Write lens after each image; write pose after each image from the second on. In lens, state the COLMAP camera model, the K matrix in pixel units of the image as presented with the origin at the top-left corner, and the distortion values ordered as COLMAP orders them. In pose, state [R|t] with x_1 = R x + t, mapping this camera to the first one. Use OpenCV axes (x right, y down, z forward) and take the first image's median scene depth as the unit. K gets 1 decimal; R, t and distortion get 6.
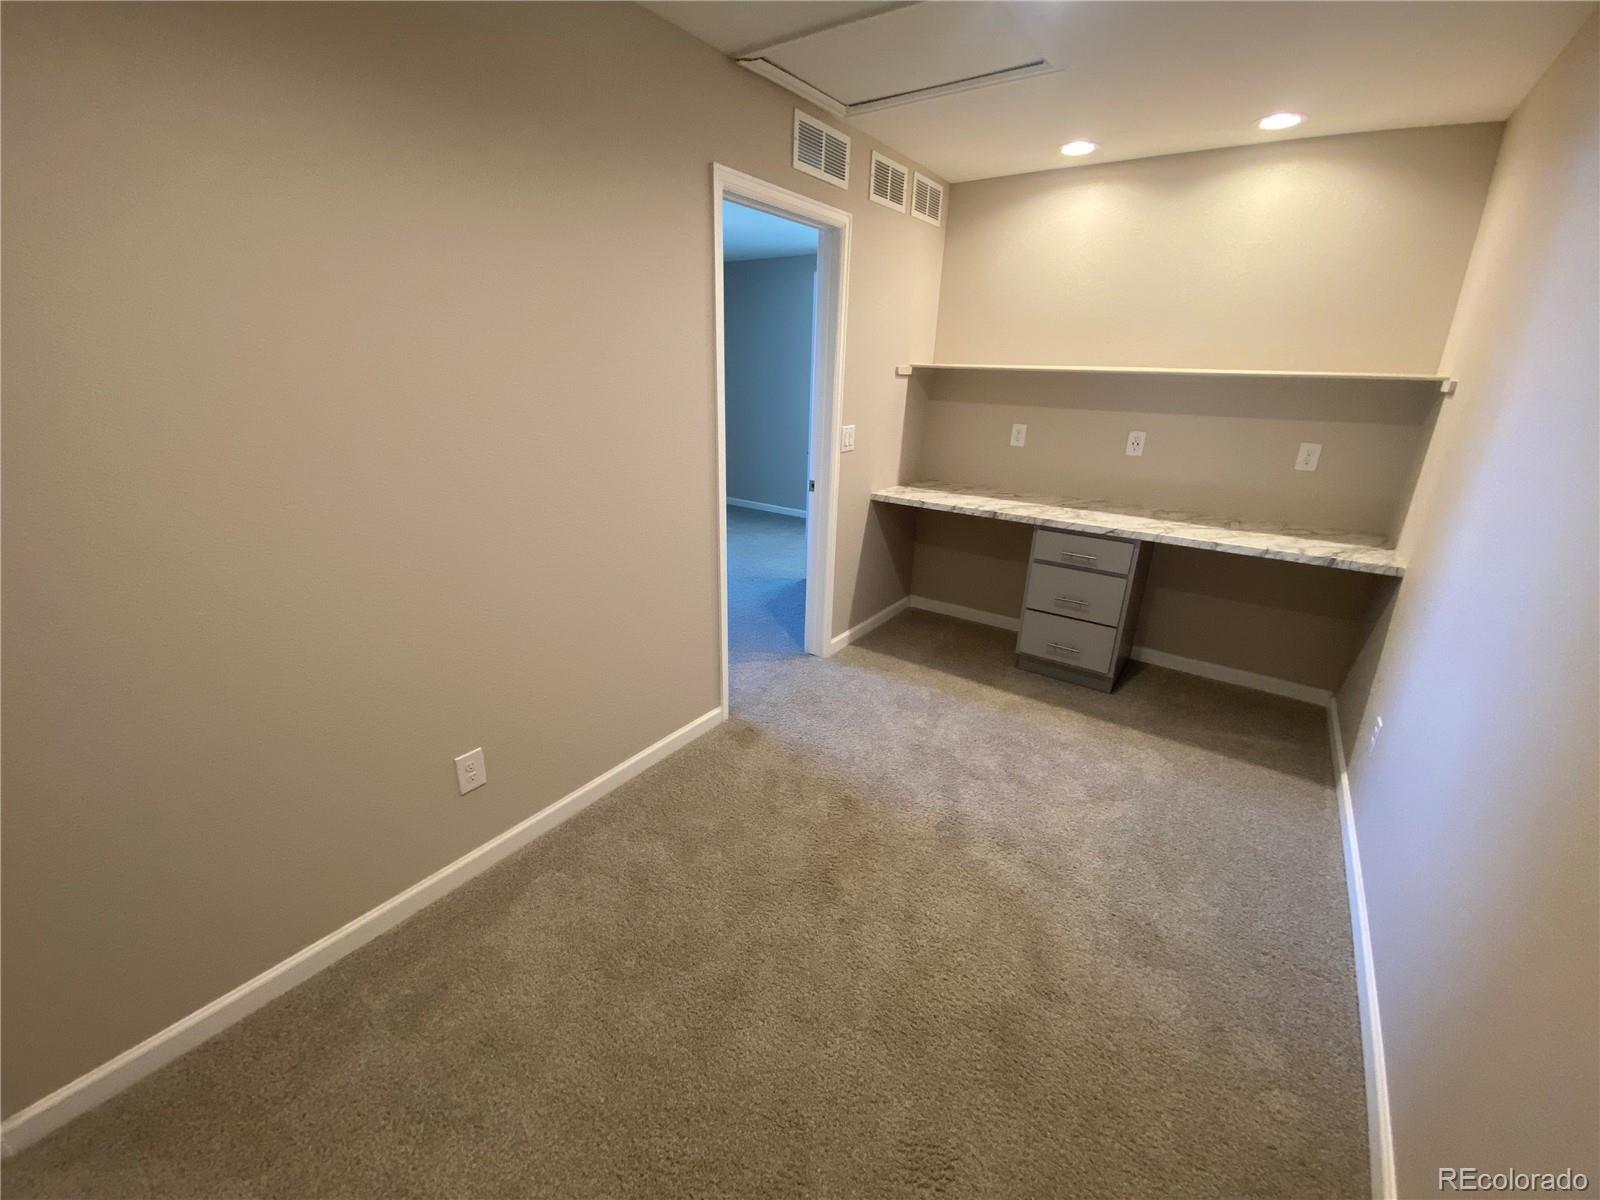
lens RADIAL K [[660.3, 0, 800.0], [0, 660.3, 600.0], [0, 0, 1]] dist [-0.034310, -0.000095]
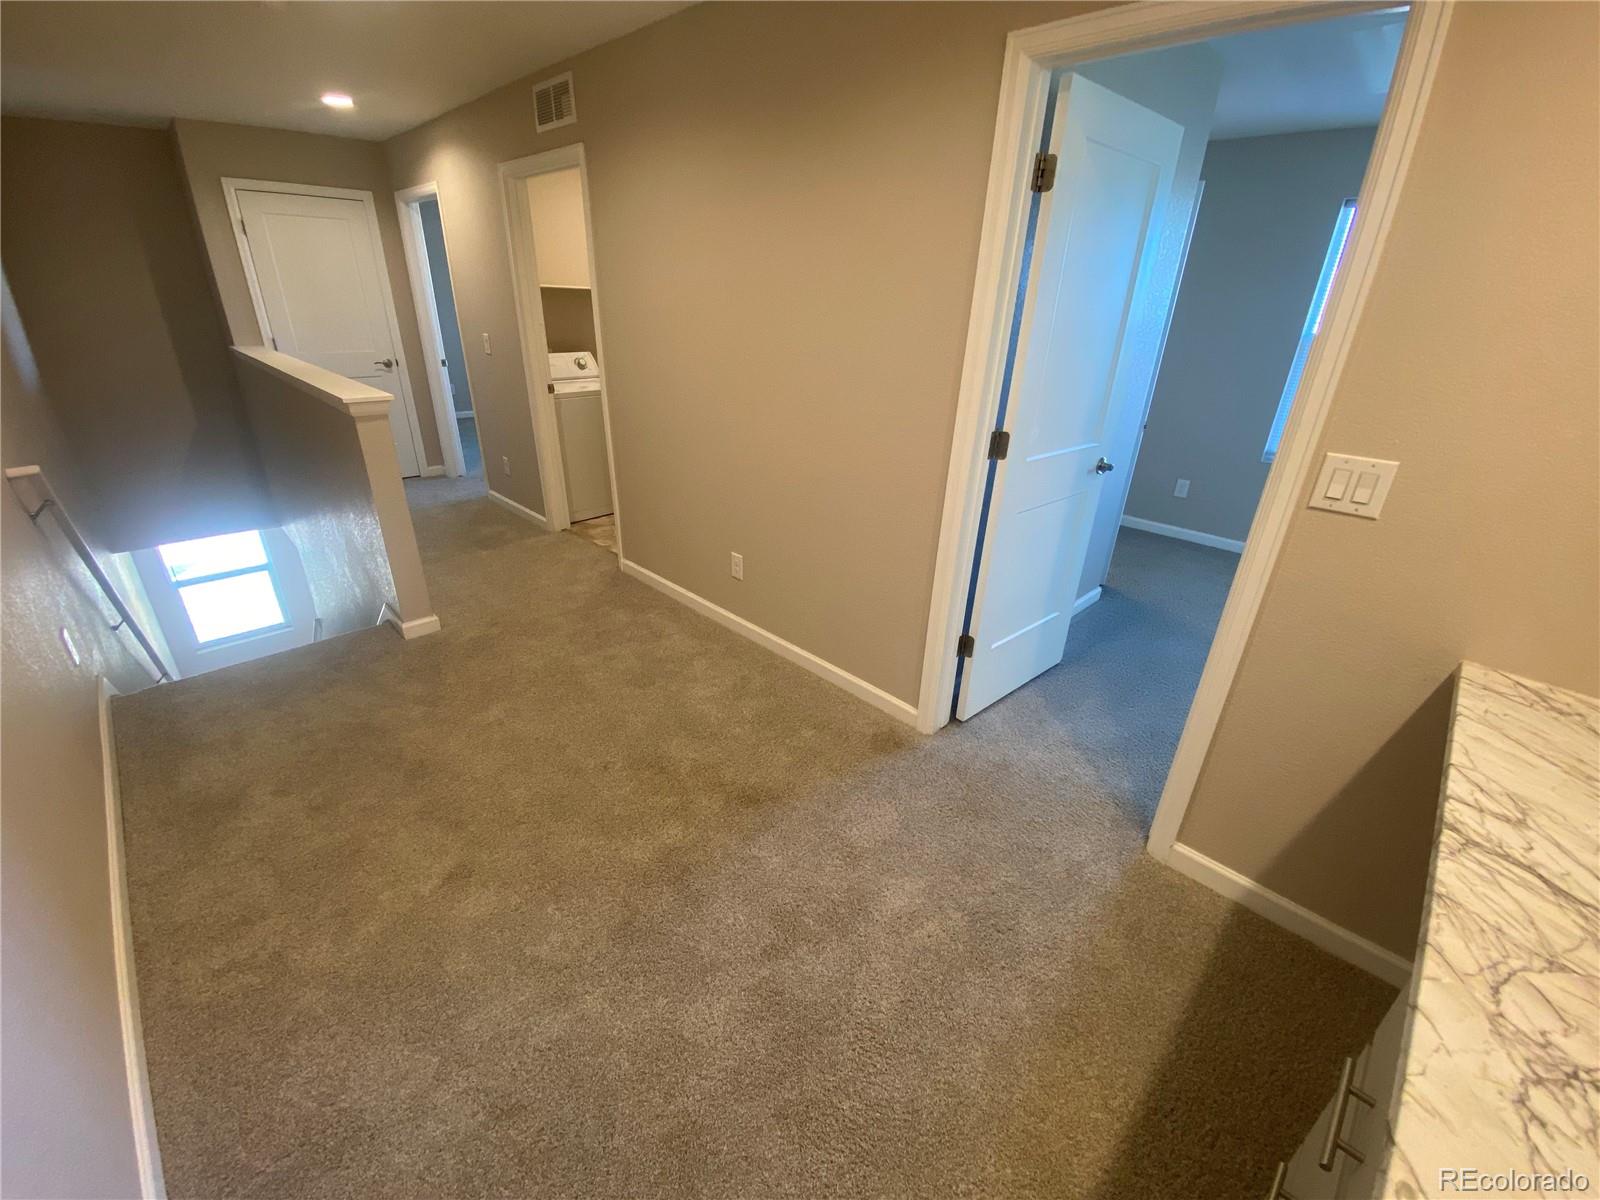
lens RADIAL K [[636.4, 0, 800.0], [0, 636.4, 600.0], [0, 0, 1]] dist [-0.021866, -0.000104]
pose [[-0.185278, 0.379364, -0.906507, 0.548547], [-0.361893, 0.831305, 0.421859, -0.230118], [0.913622, 0.406219, -0.016734, 0.726870]]
